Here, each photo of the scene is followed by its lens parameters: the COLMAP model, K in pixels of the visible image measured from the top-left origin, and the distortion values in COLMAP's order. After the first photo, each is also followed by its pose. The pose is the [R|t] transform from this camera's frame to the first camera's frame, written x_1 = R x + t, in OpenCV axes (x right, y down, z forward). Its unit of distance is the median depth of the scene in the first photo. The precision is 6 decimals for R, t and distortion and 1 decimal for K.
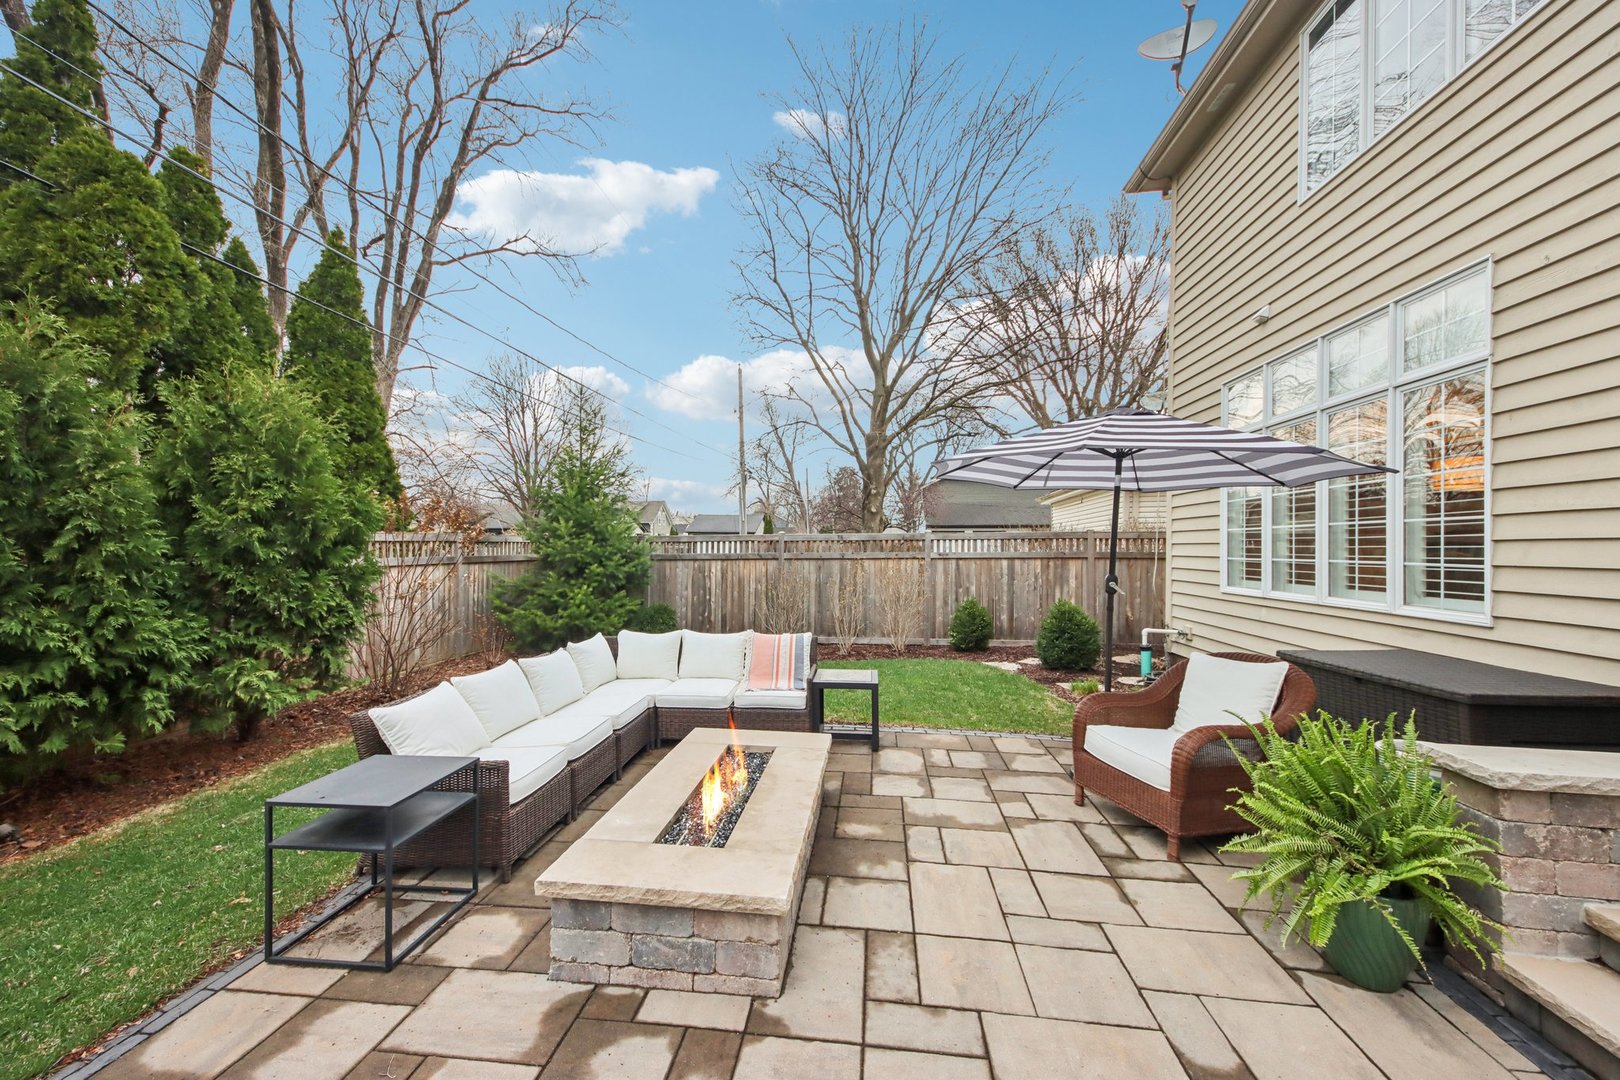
lens RADIAL K [[593.4, 0, 805.4], [0, 593.4, 550.6], [0, 0, 1]] dist [0.077854, -0.029962]
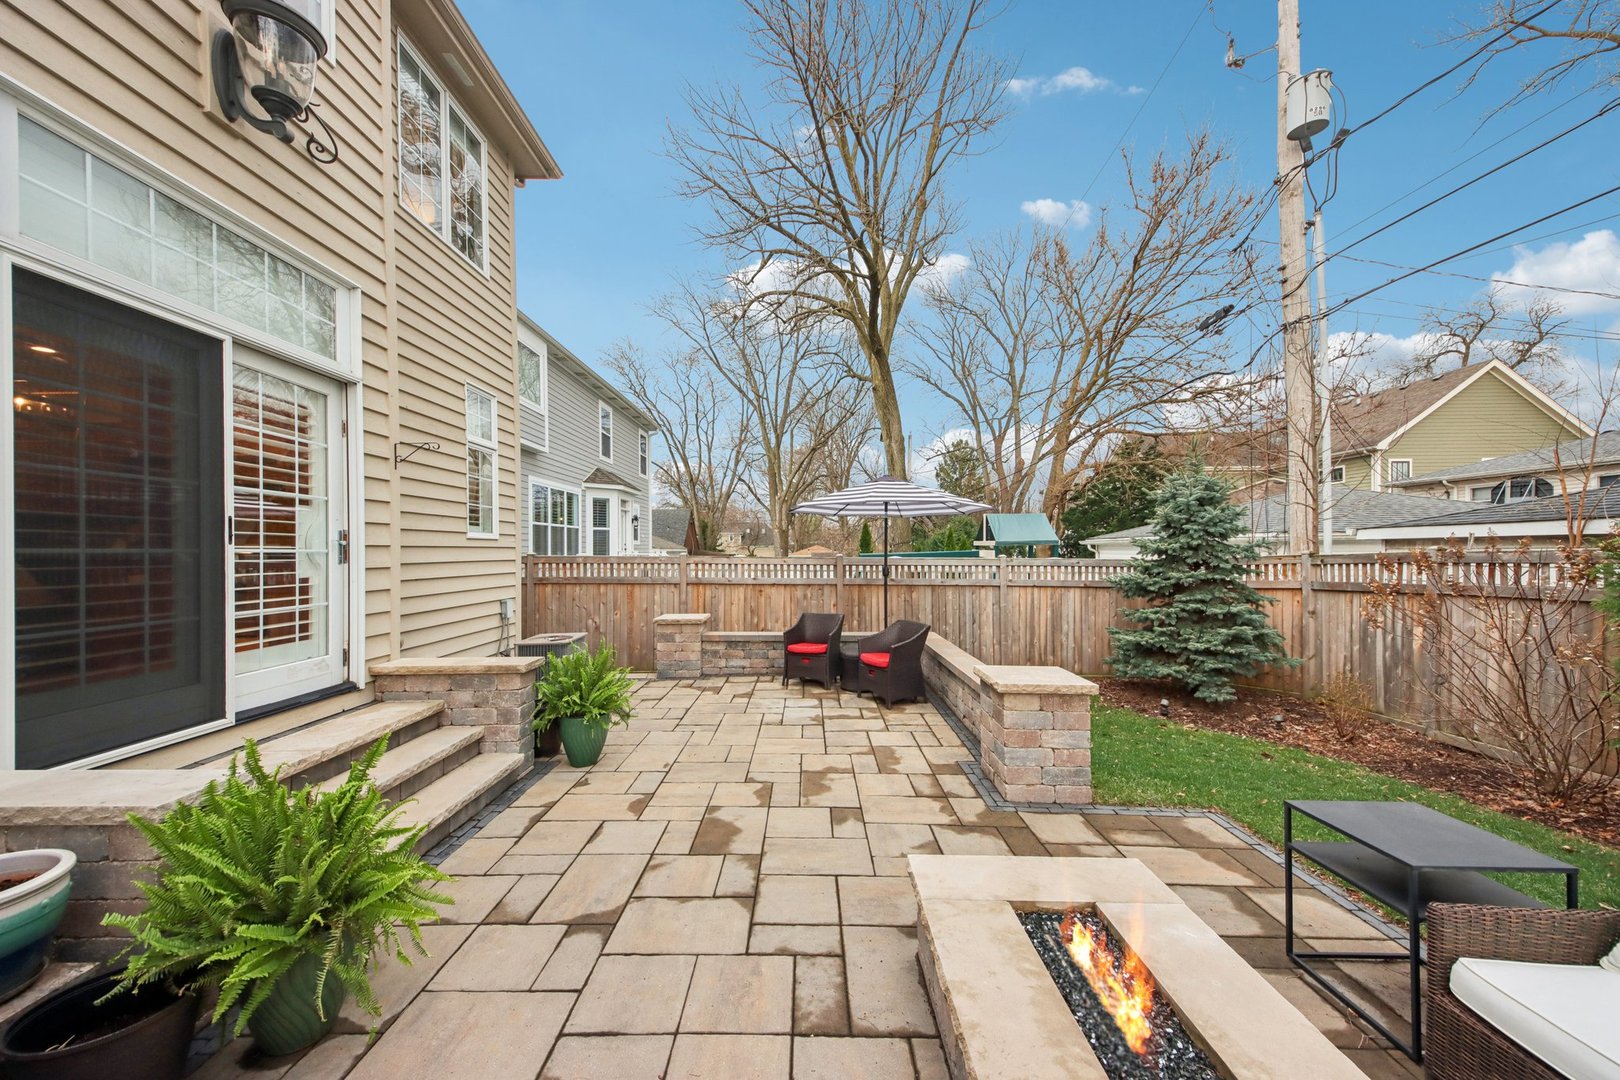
lens RADIAL K [[593.4, 0, 805.4], [0, 593.4, 550.6], [0, 0, 1]] dist [0.077854, -0.029962]
pose [[-0.992847, -0.003226, -0.119352, 0.265933], [-0.003587, 0.999990, 0.002811, -0.018982], [0.119342, 0.003219, -0.992848, 1.850223]]
